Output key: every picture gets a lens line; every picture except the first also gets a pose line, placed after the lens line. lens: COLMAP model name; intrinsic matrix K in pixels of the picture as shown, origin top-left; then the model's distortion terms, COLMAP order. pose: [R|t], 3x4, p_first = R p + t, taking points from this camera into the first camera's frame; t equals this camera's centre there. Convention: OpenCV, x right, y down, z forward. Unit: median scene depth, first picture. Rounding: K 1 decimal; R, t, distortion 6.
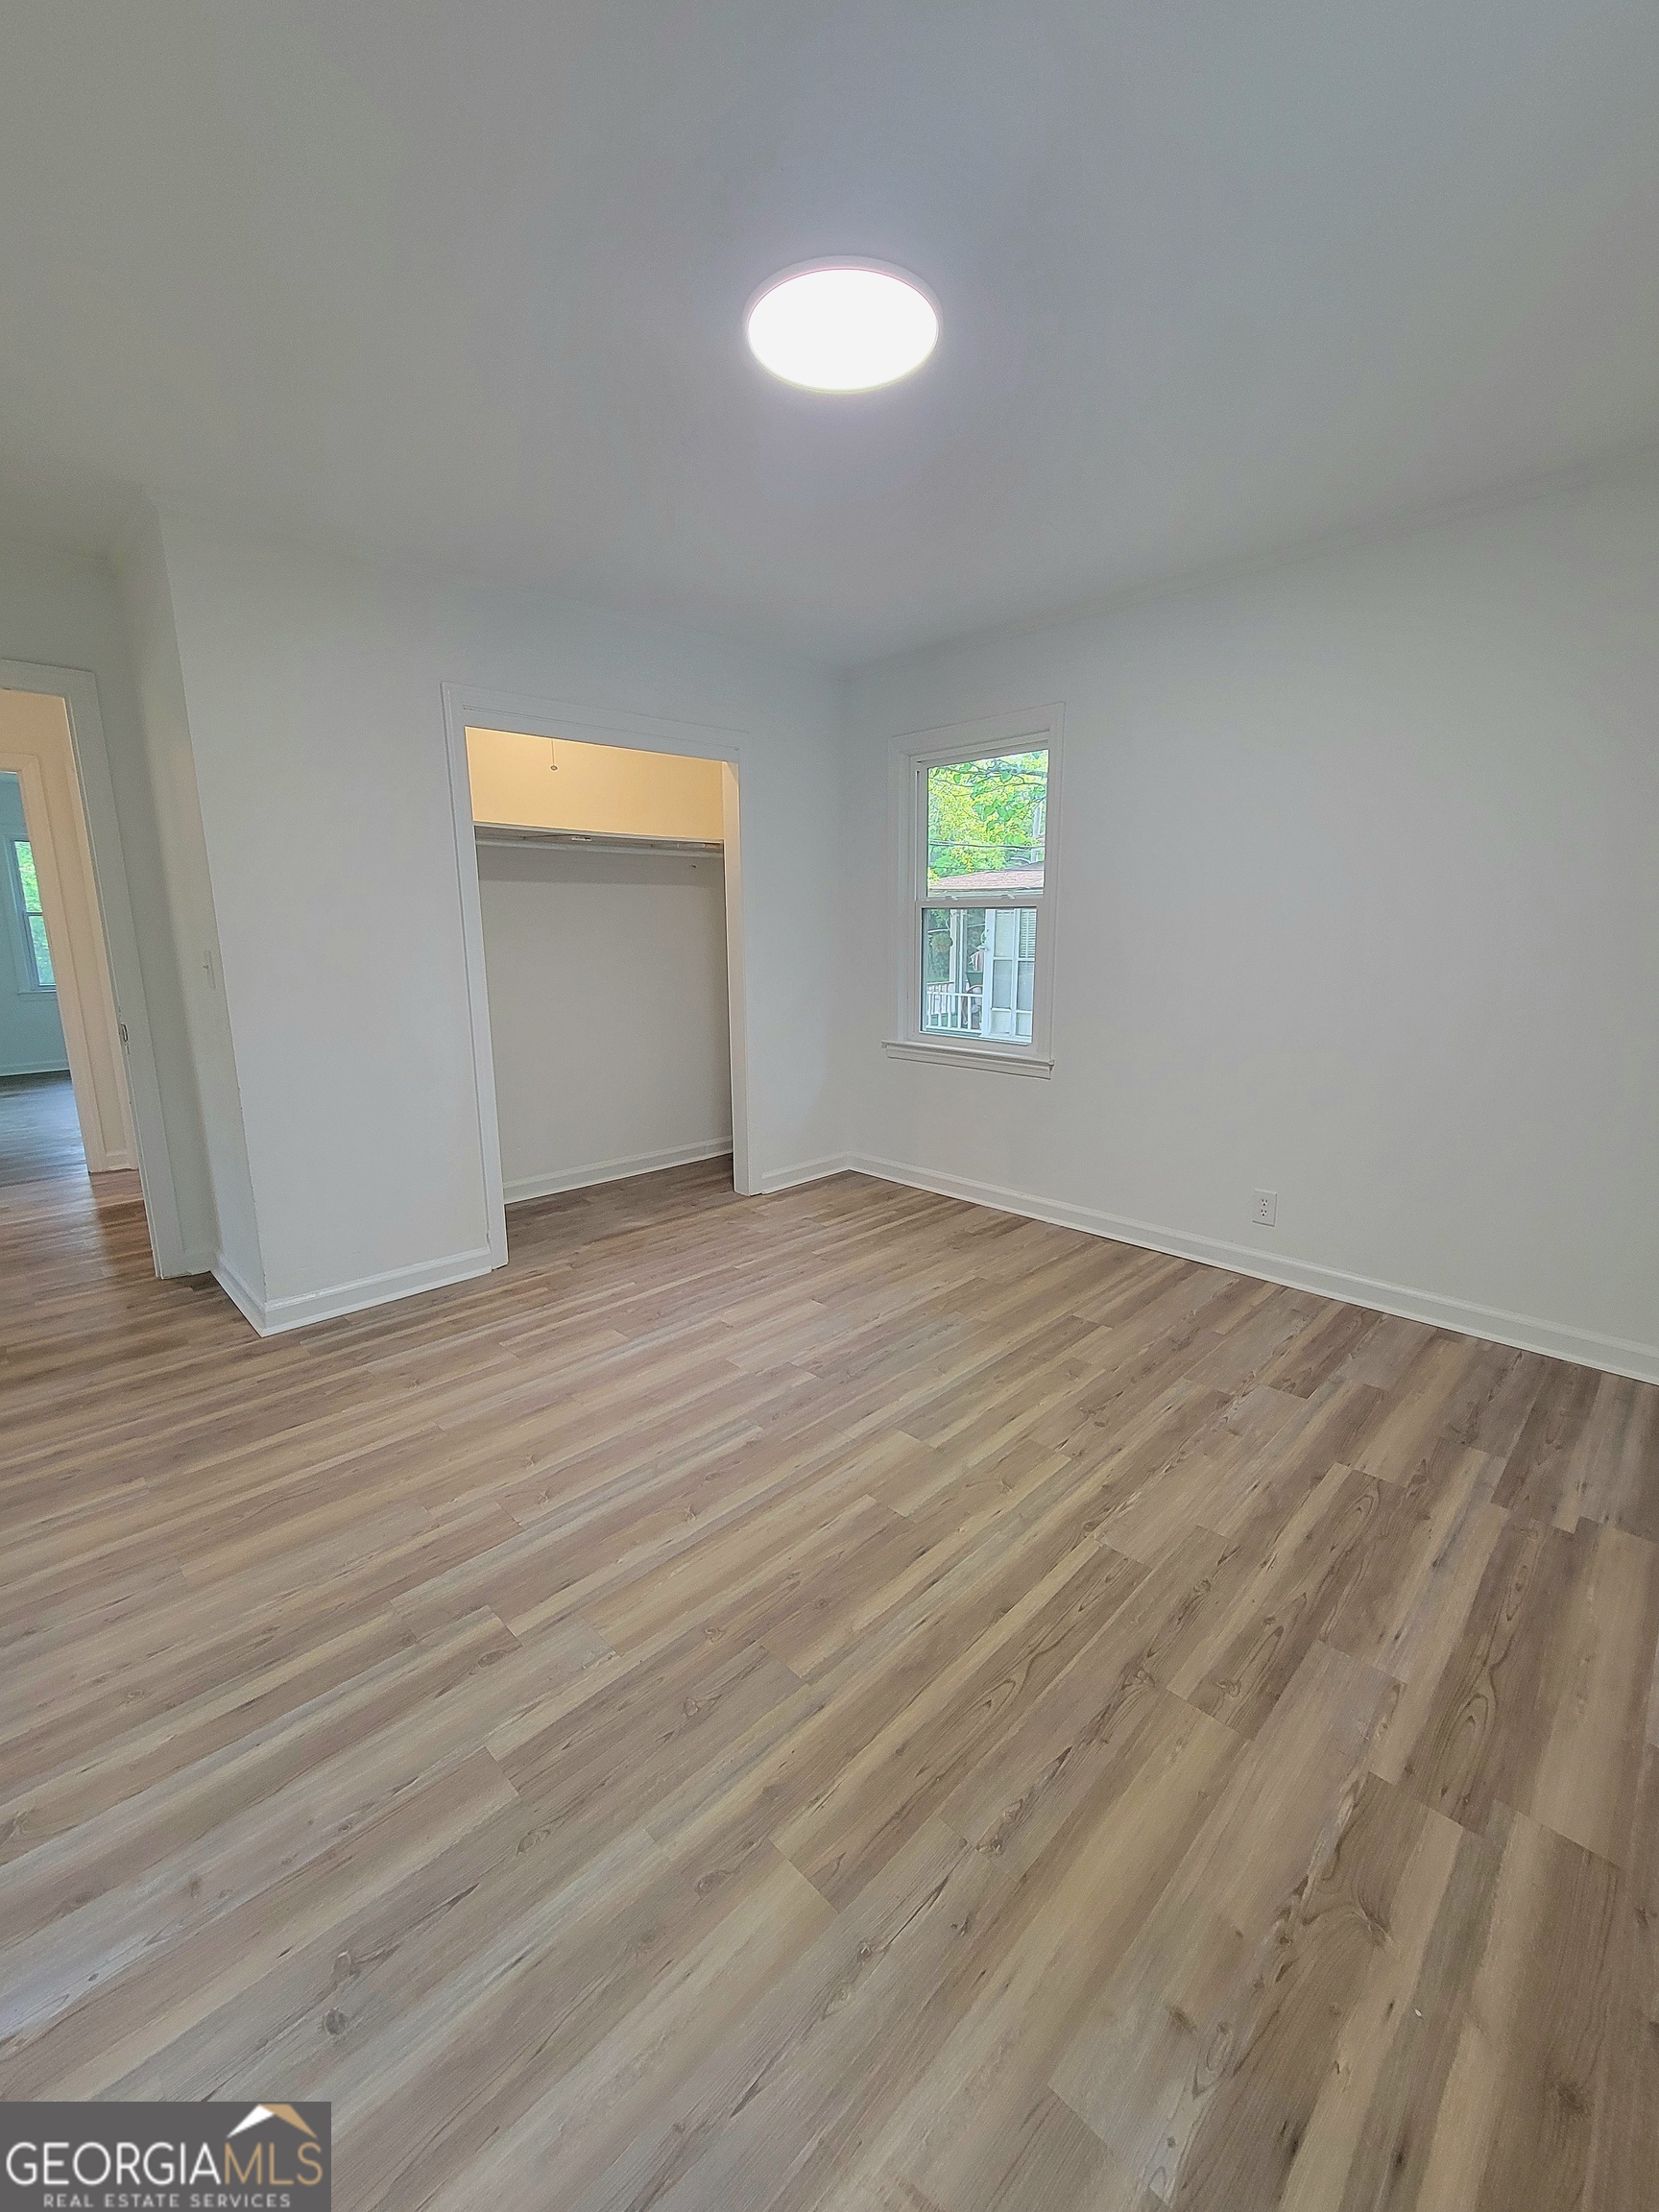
lens RADIAL K [[896.2, 0, 837.7], [0, 896.2, 1107.0], [0, 0, 1]] dist [-0.002146, -0.000443]
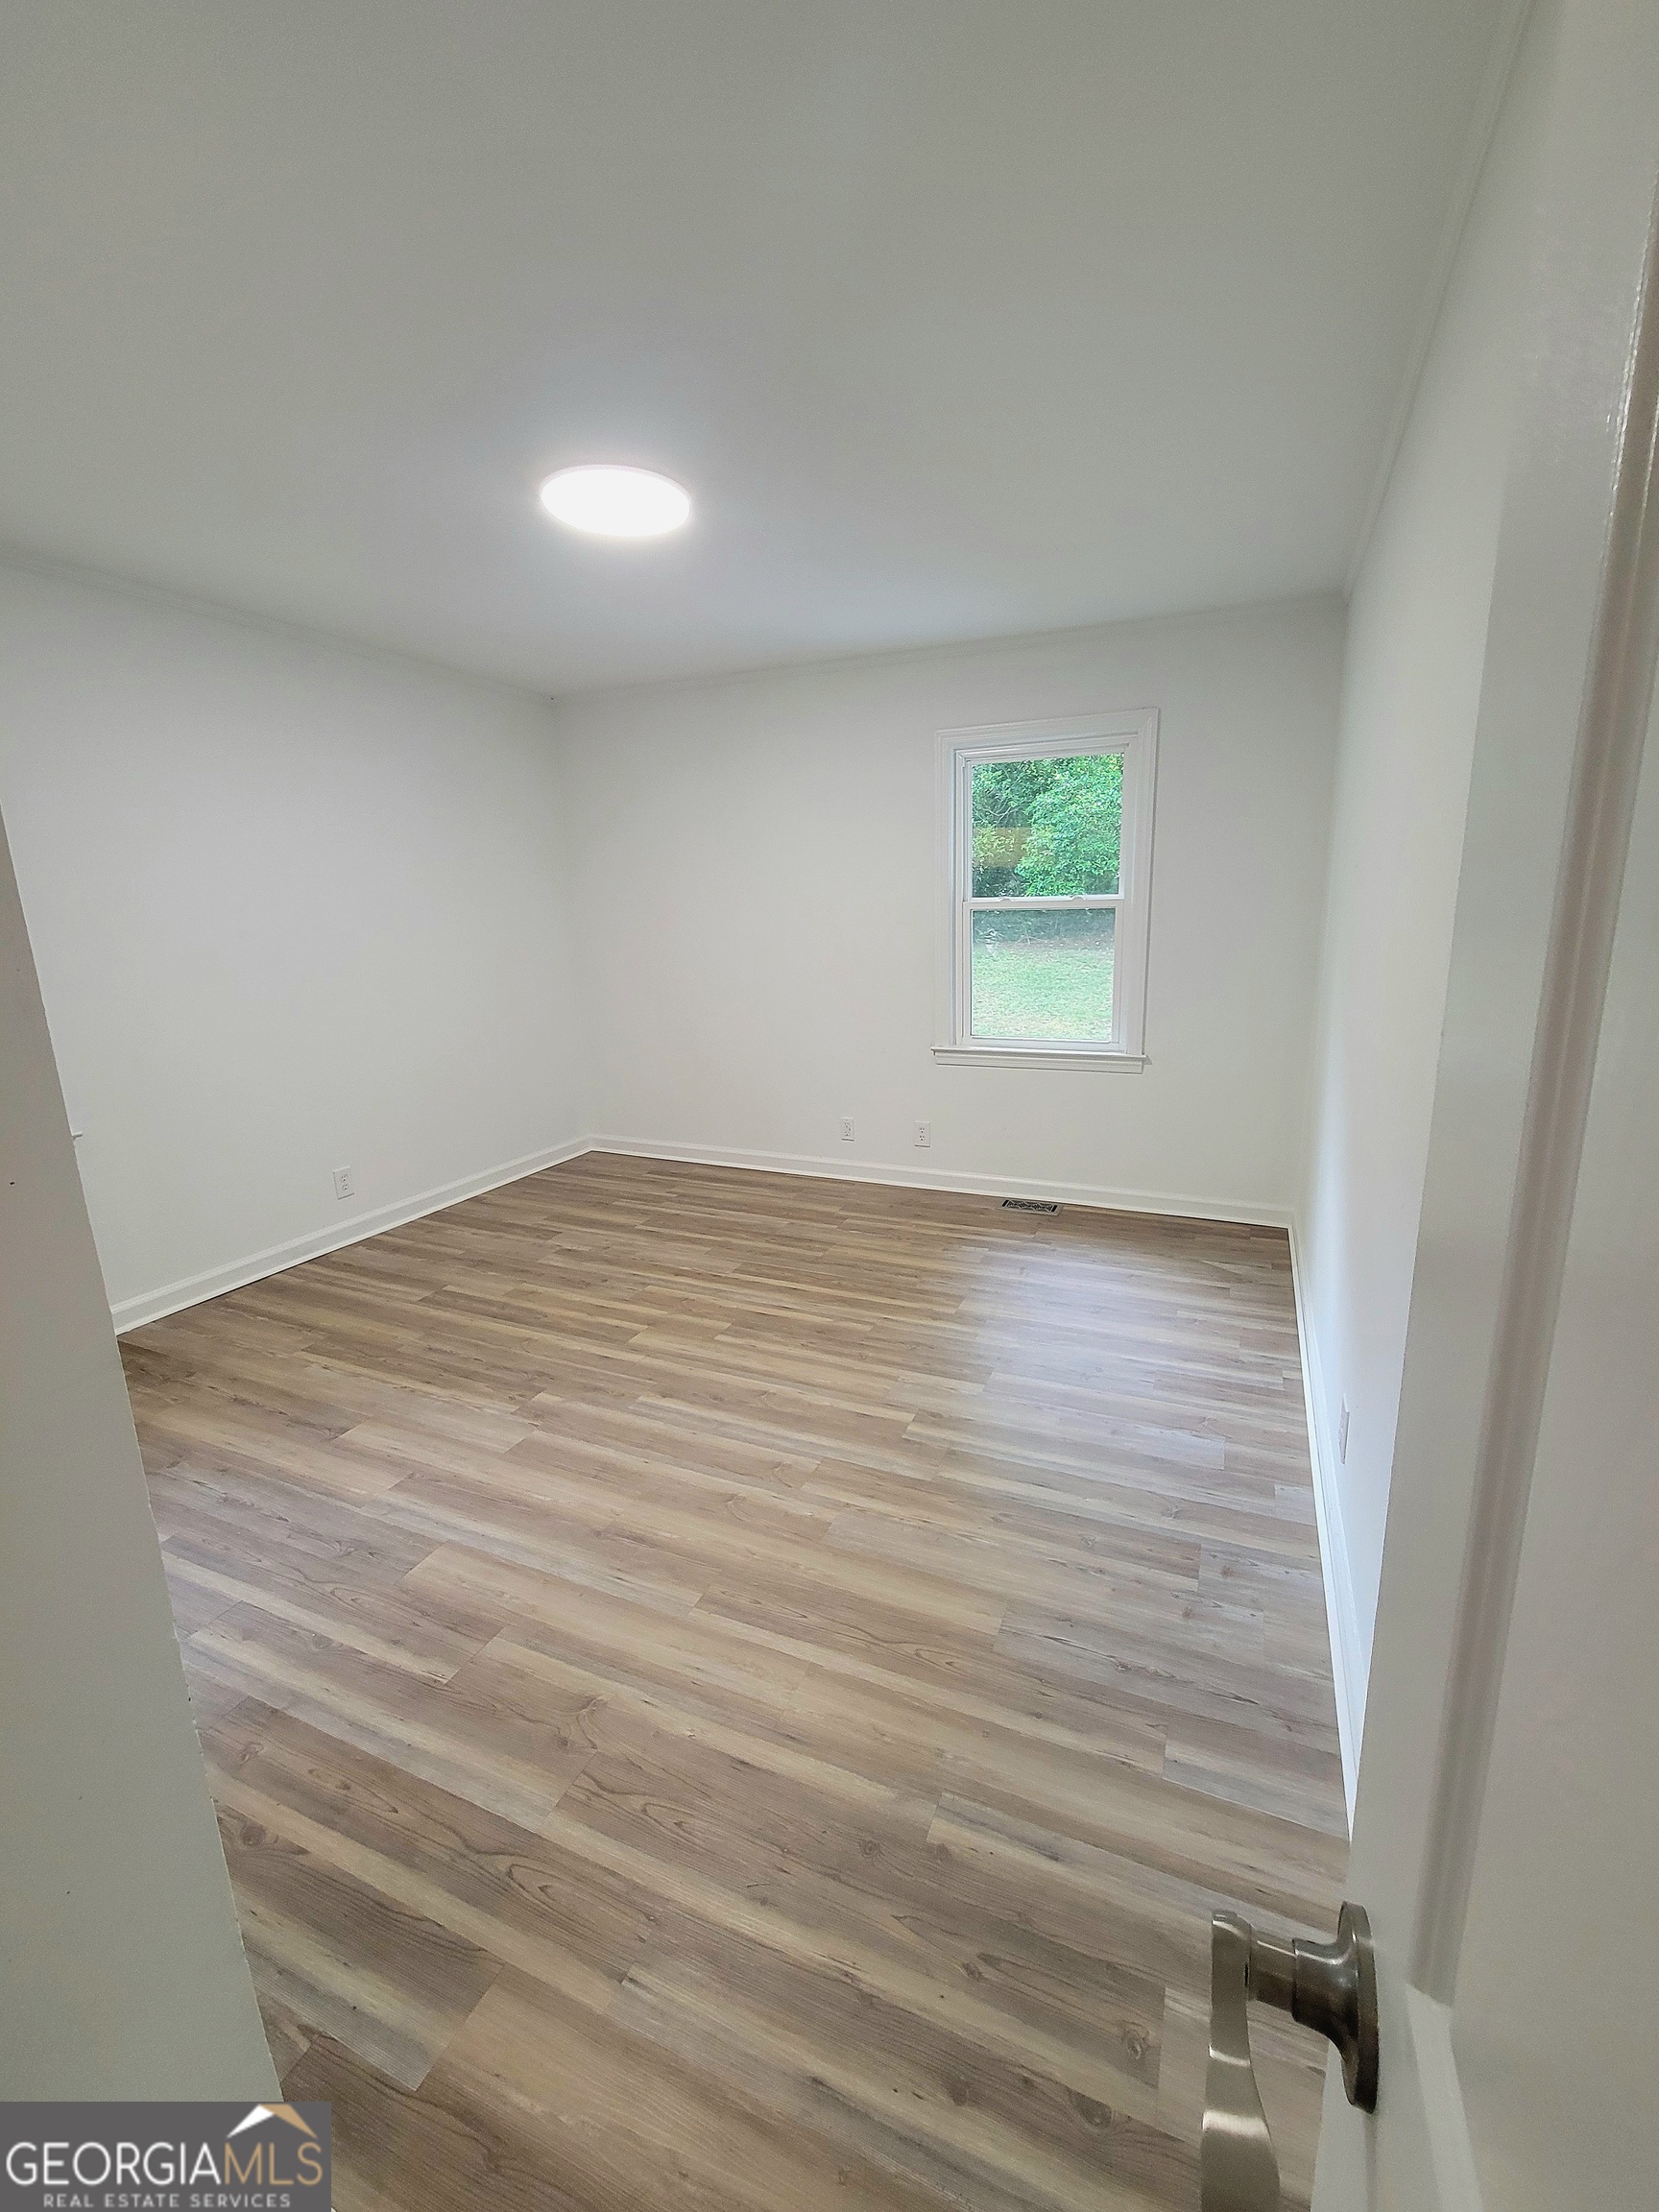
lens RADIAL K [[896.2, 0, 846.4], [0, 896.2, 1108.1], [0, 0, 1]] dist [-0.002146, -0.000443]
pose [[-0.357697, -0.196330, 0.912966, -1.359596], [0.217307, 0.933312, 0.285845, -0.288544], [-0.908202, 0.300640, -0.291179, 1.192312]]
